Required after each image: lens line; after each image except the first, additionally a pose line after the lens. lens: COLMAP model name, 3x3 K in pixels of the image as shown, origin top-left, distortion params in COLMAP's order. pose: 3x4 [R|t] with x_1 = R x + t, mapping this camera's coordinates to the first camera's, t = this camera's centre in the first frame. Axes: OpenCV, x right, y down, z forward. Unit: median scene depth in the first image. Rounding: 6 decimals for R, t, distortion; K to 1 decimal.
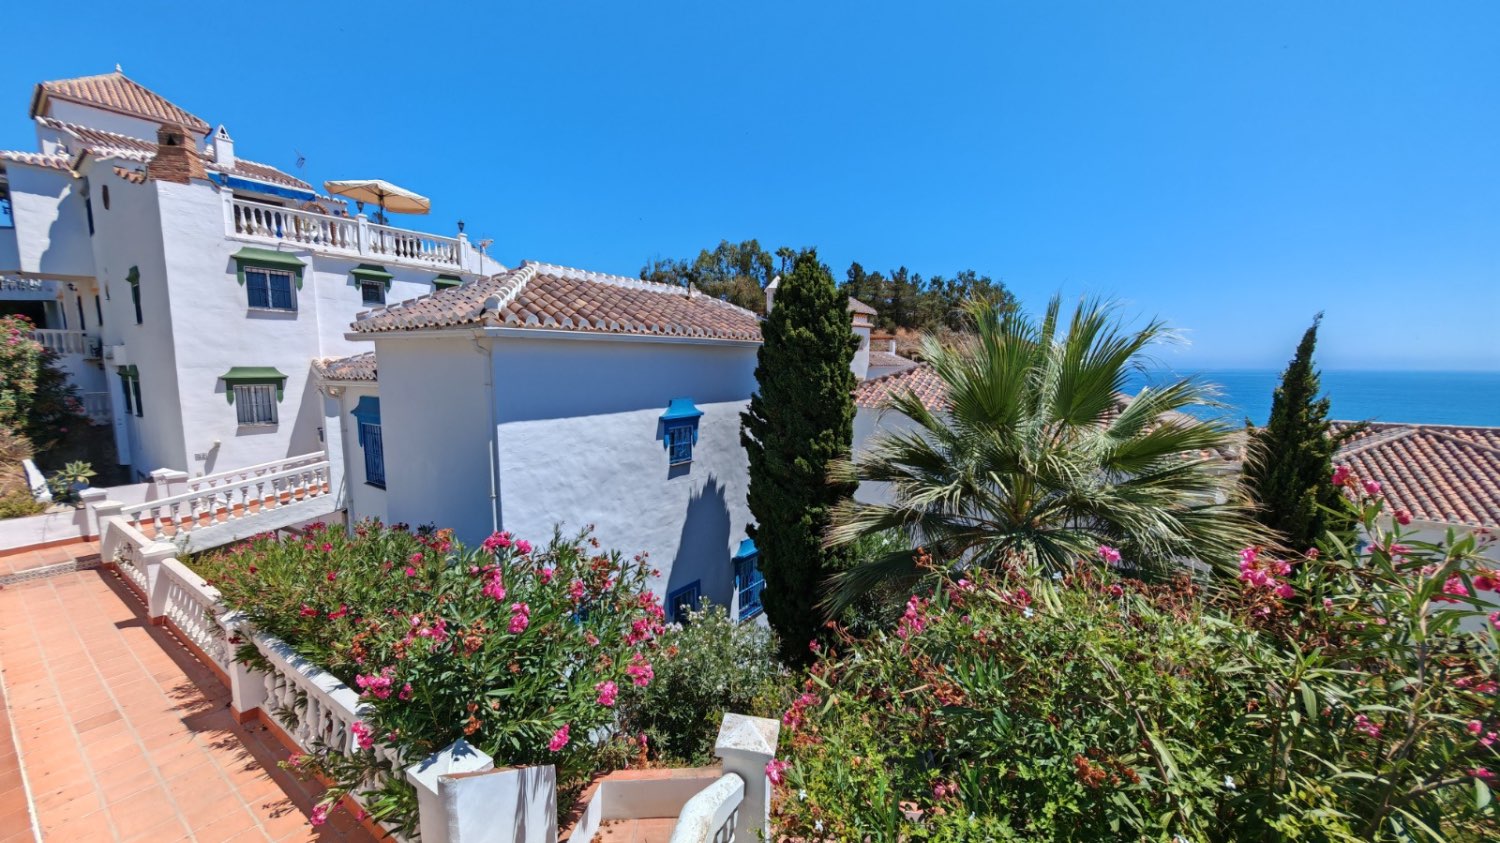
lens RADIAL K [[557.8, 0, 746.1], [0, 557.8, 427.7], [0, 0, 1]] dist [-0.003381, 0.000190]
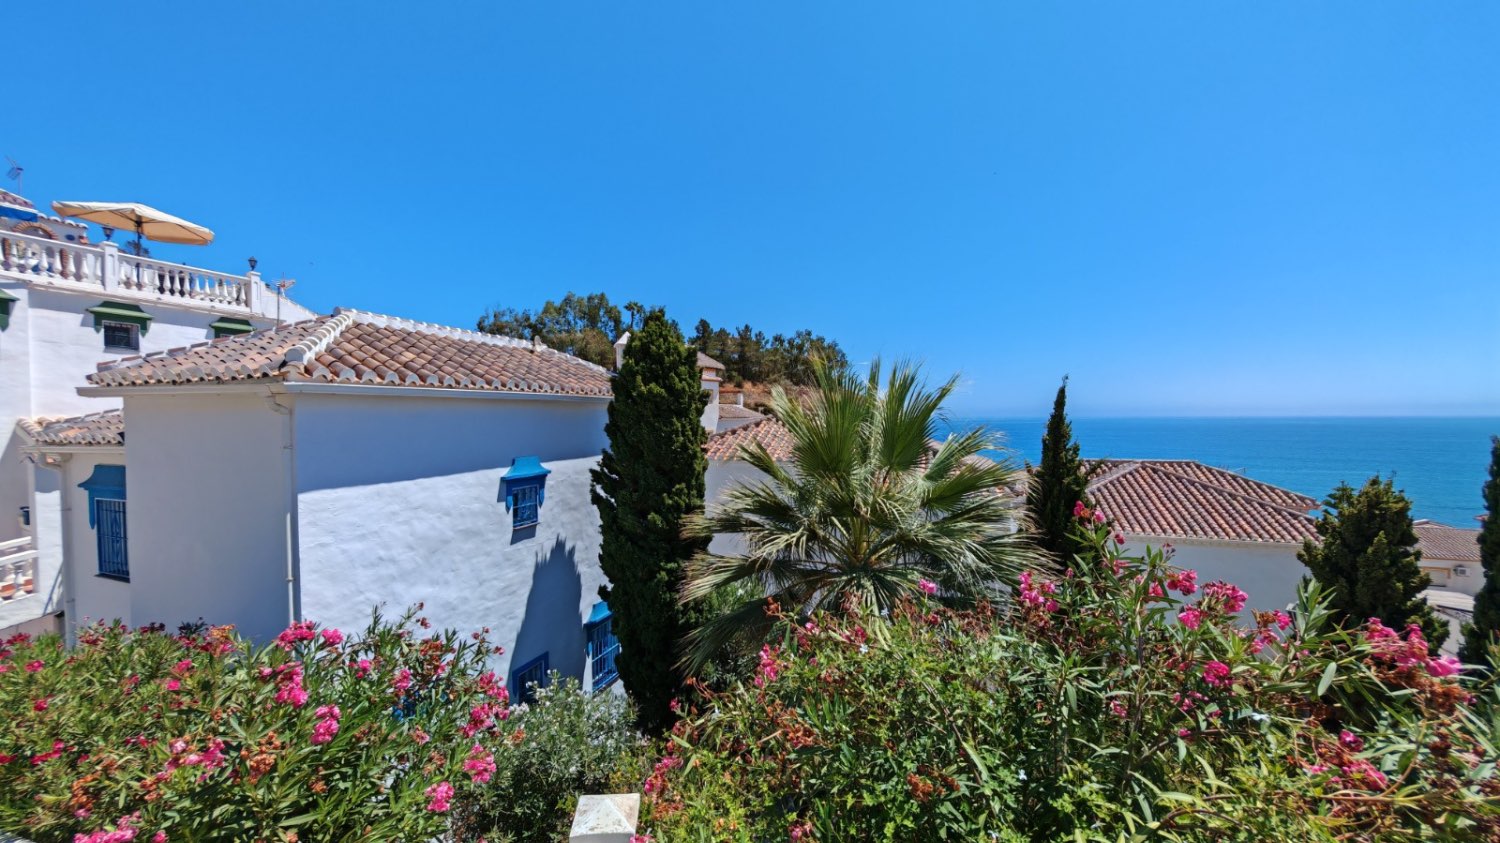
lens RADIAL K [[557.8, 0, 746.1], [0, 557.8, 427.7], [0, 0, 1]] dist [-0.003381, 0.000190]
pose [[0.965291, -0.014958, 0.260747, -0.001745], [0.039145, 0.995367, -0.087817, -0.005600], [-0.258225, 0.094976, 0.961405, -0.015709]]
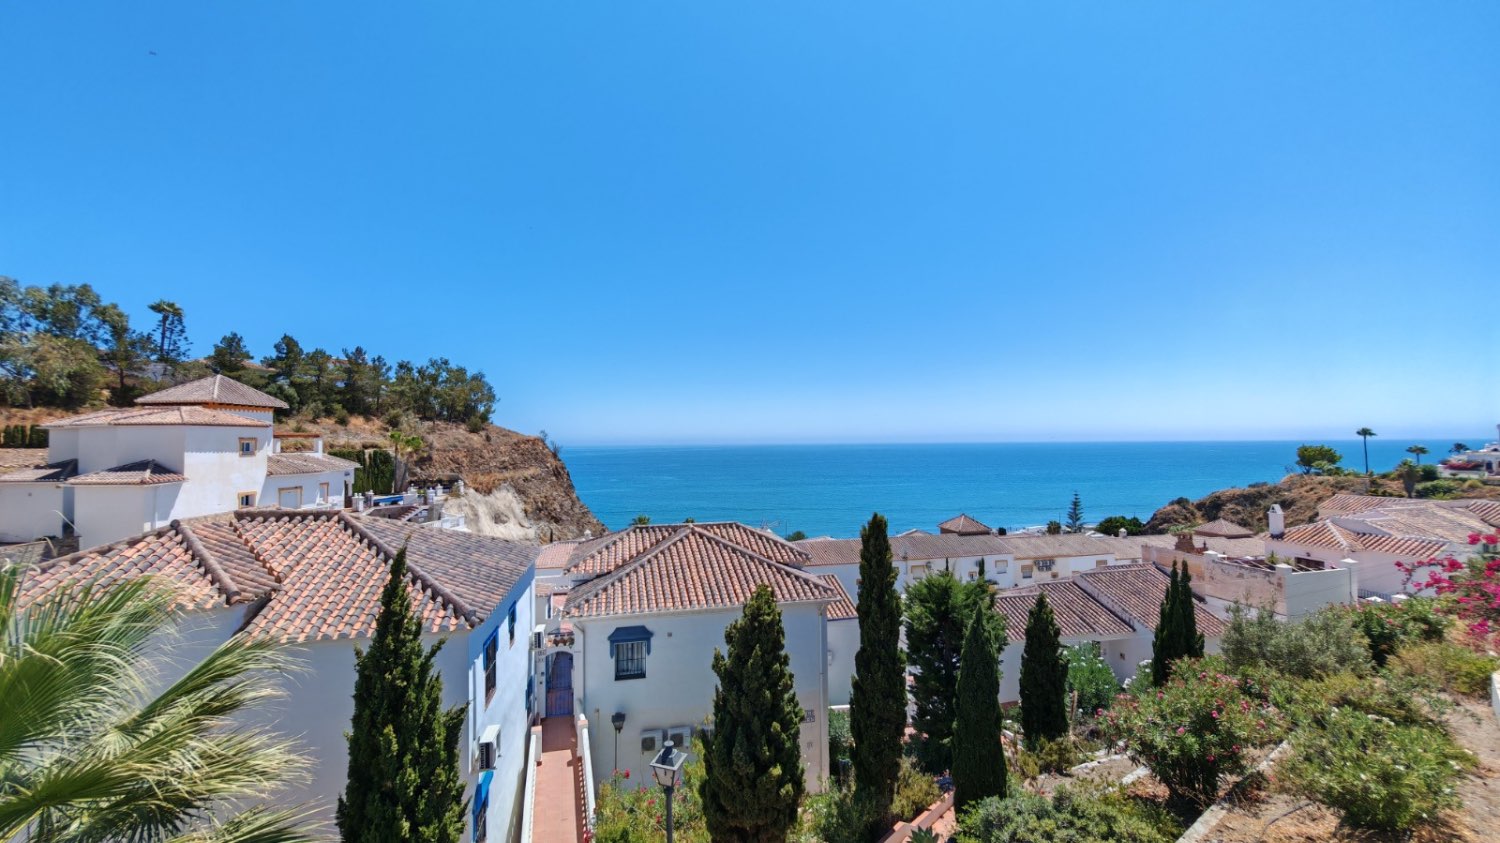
lens RADIAL K [[557.8, 0, 746.1], [0, 557.8, 427.7], [0, 0, 1]] dist [-0.003381, 0.000190]
pose [[0.673659, 0.011188, 0.738958, 0.603174], [0.096195, 0.990052, -0.102684, -0.197067], [-0.732755, 0.140258, 0.665881, -0.118558]]
